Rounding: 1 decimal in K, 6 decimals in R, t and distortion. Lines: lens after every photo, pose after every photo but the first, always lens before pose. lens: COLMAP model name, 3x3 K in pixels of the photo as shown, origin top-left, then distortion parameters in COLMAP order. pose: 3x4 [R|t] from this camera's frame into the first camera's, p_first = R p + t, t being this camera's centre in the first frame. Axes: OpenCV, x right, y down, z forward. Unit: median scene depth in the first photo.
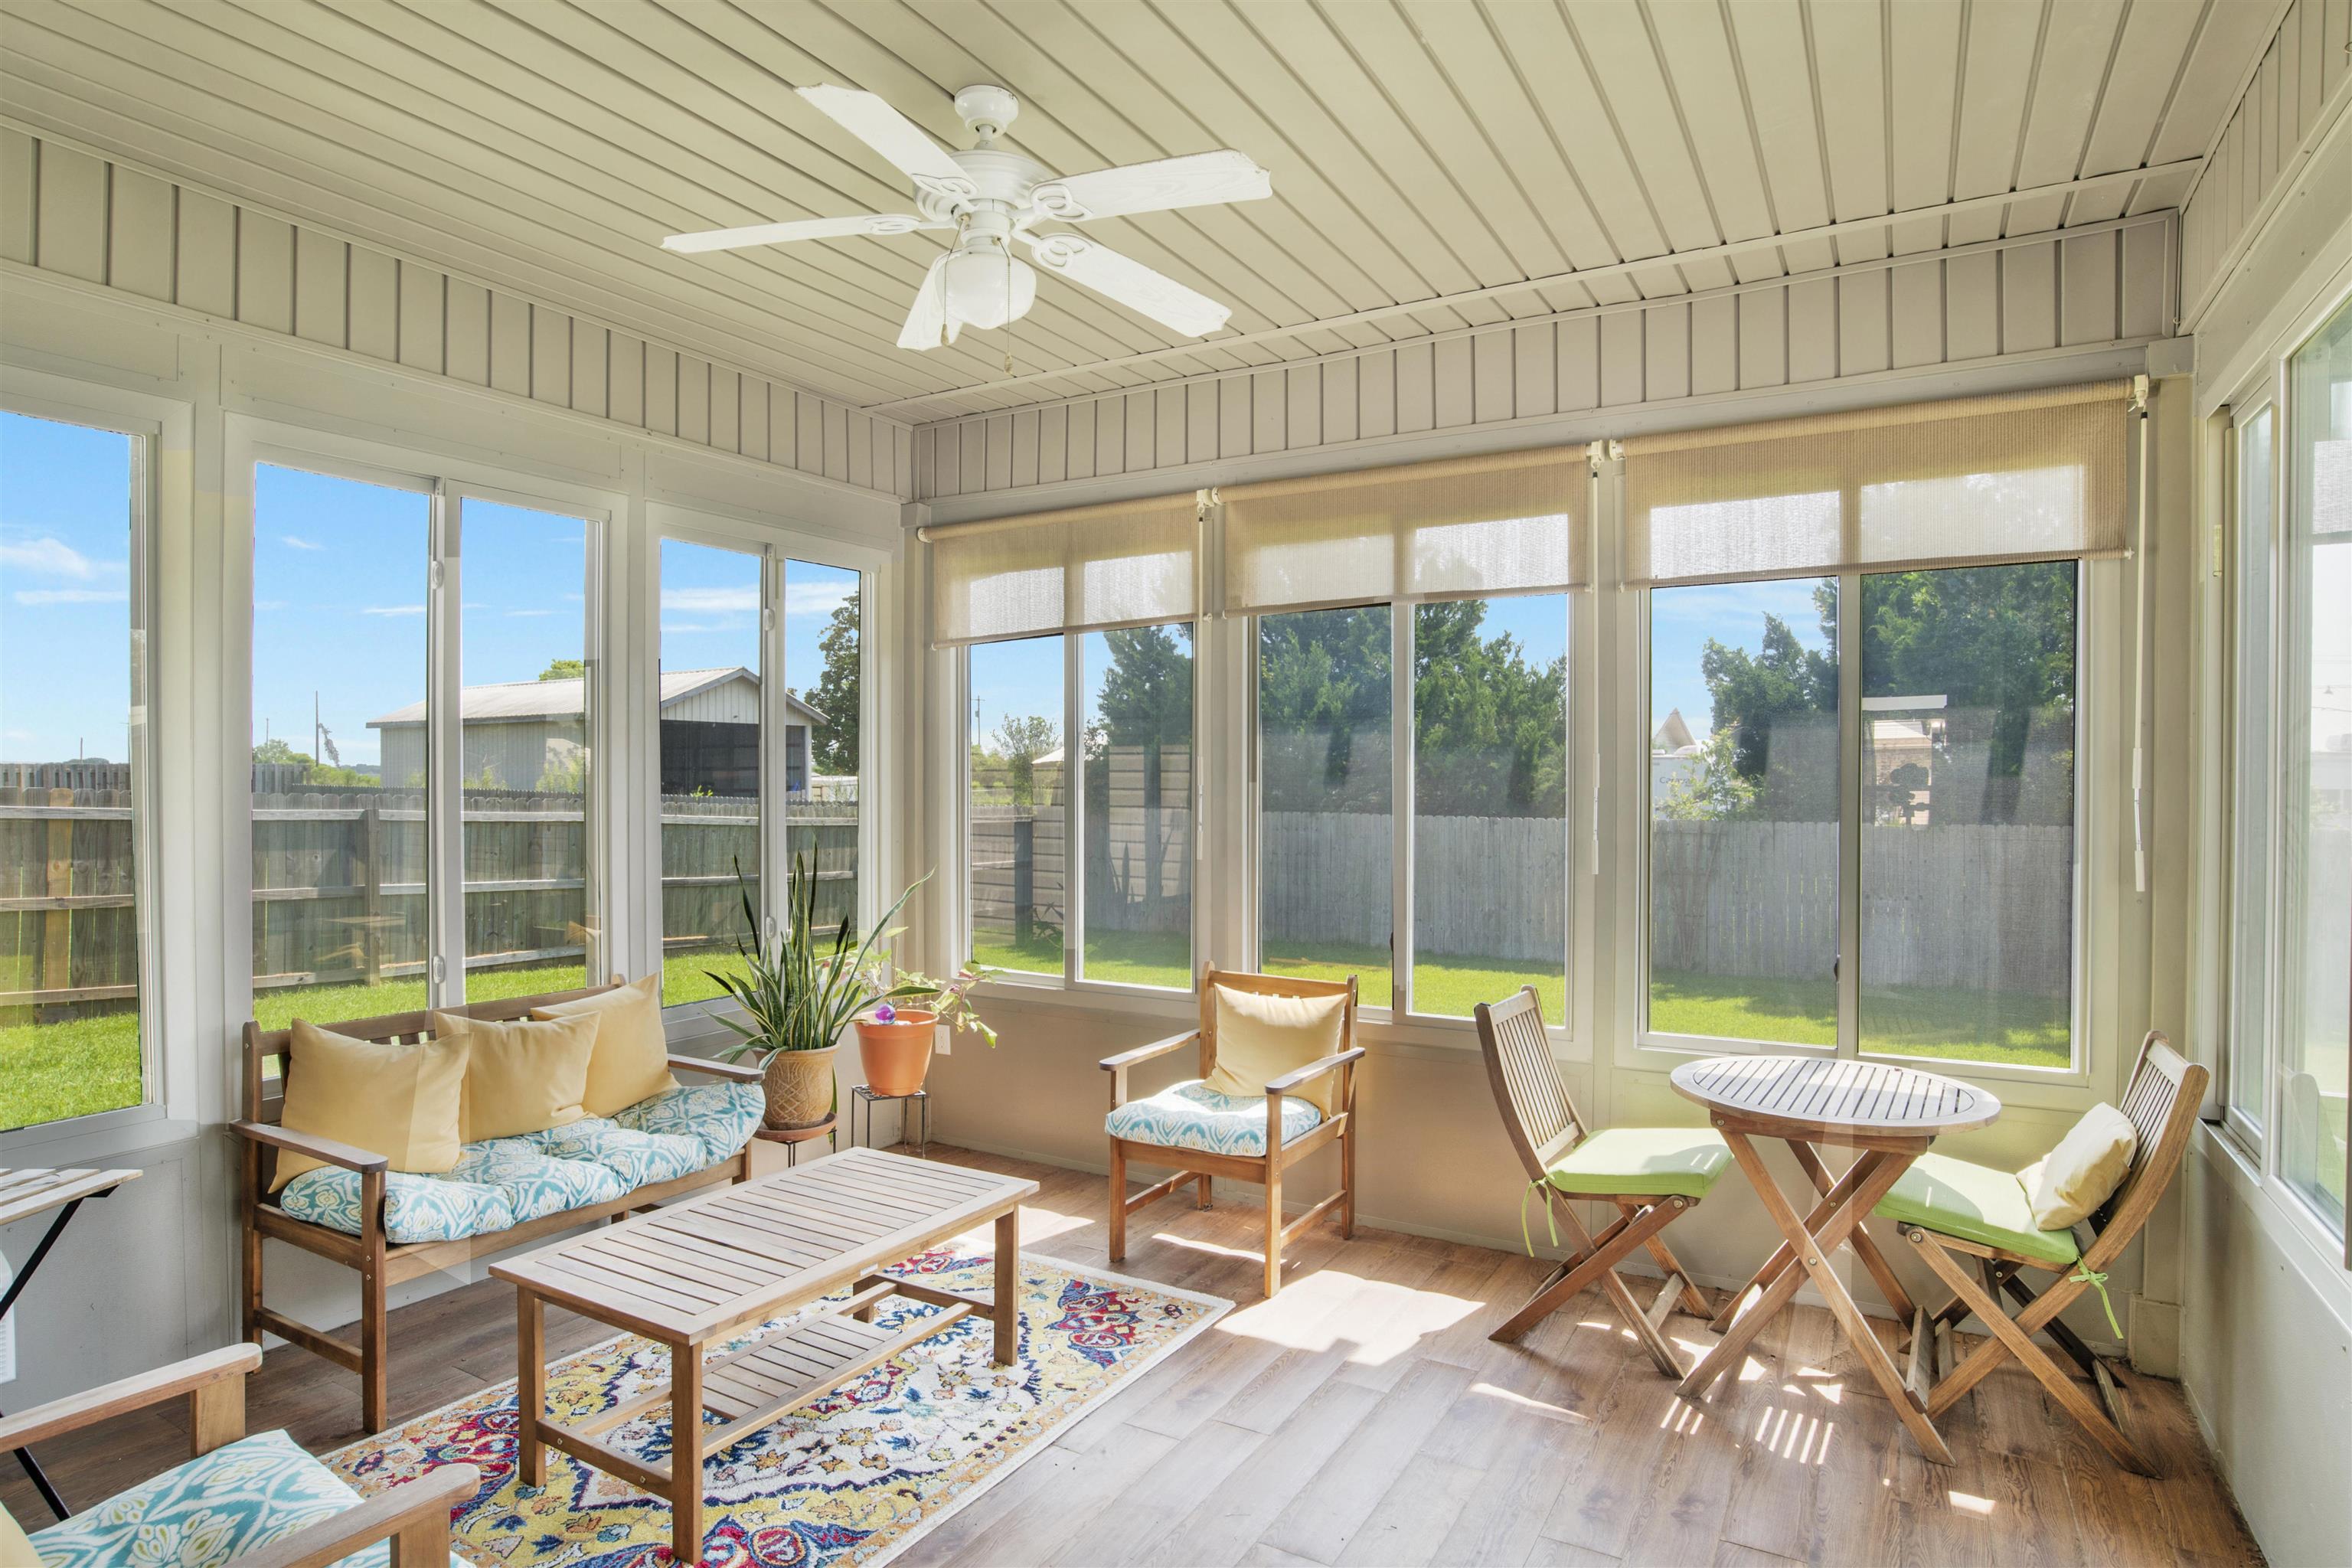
lens RADIAL K [[1271.4, 0, 1176.0], [0, 1271.4, 784.0], [0, 0, 1]] dist [-0.078750, 0.030778]
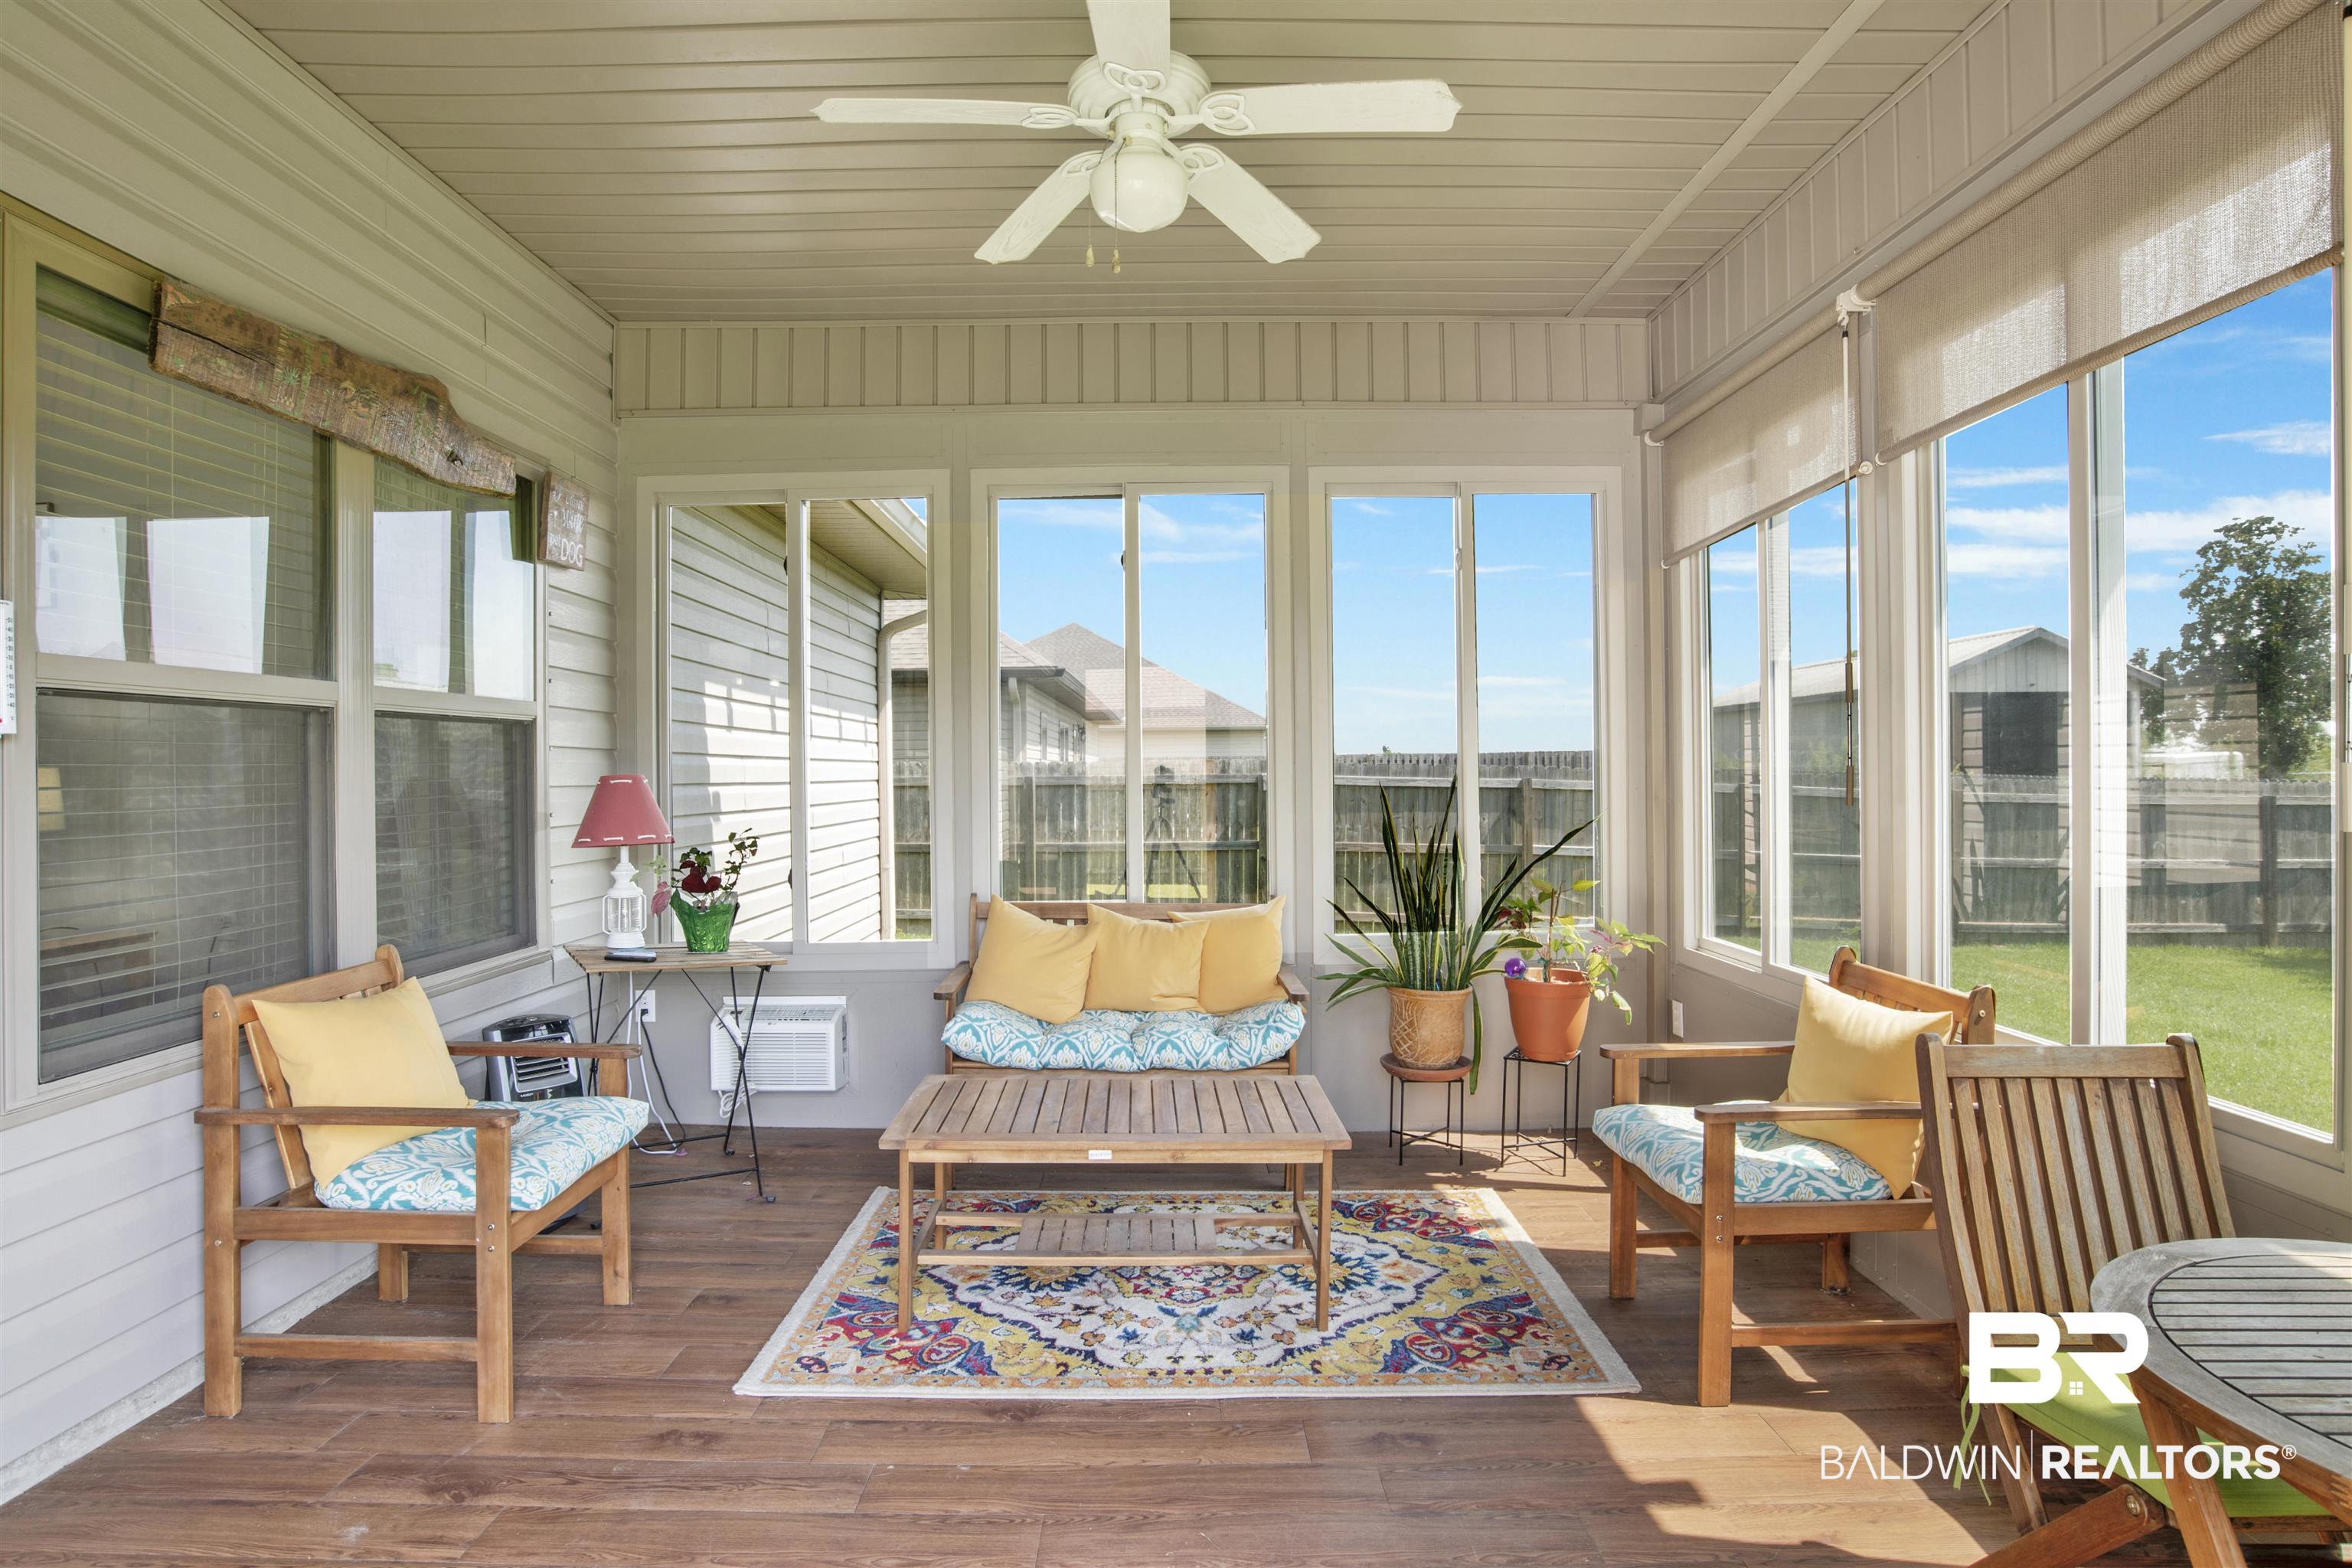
lens RADIAL K [[1271.4, 0, 1176.0], [0, 1271.4, 784.0], [0, 0, 1]] dist [-0.078750, 0.030778]
pose [[0.507078, 0.003749, -0.861892, 0.562161], [0.003174, 0.999976, 0.006217, 0.053450], [0.861894, -0.005888, 0.507054, 0.412427]]
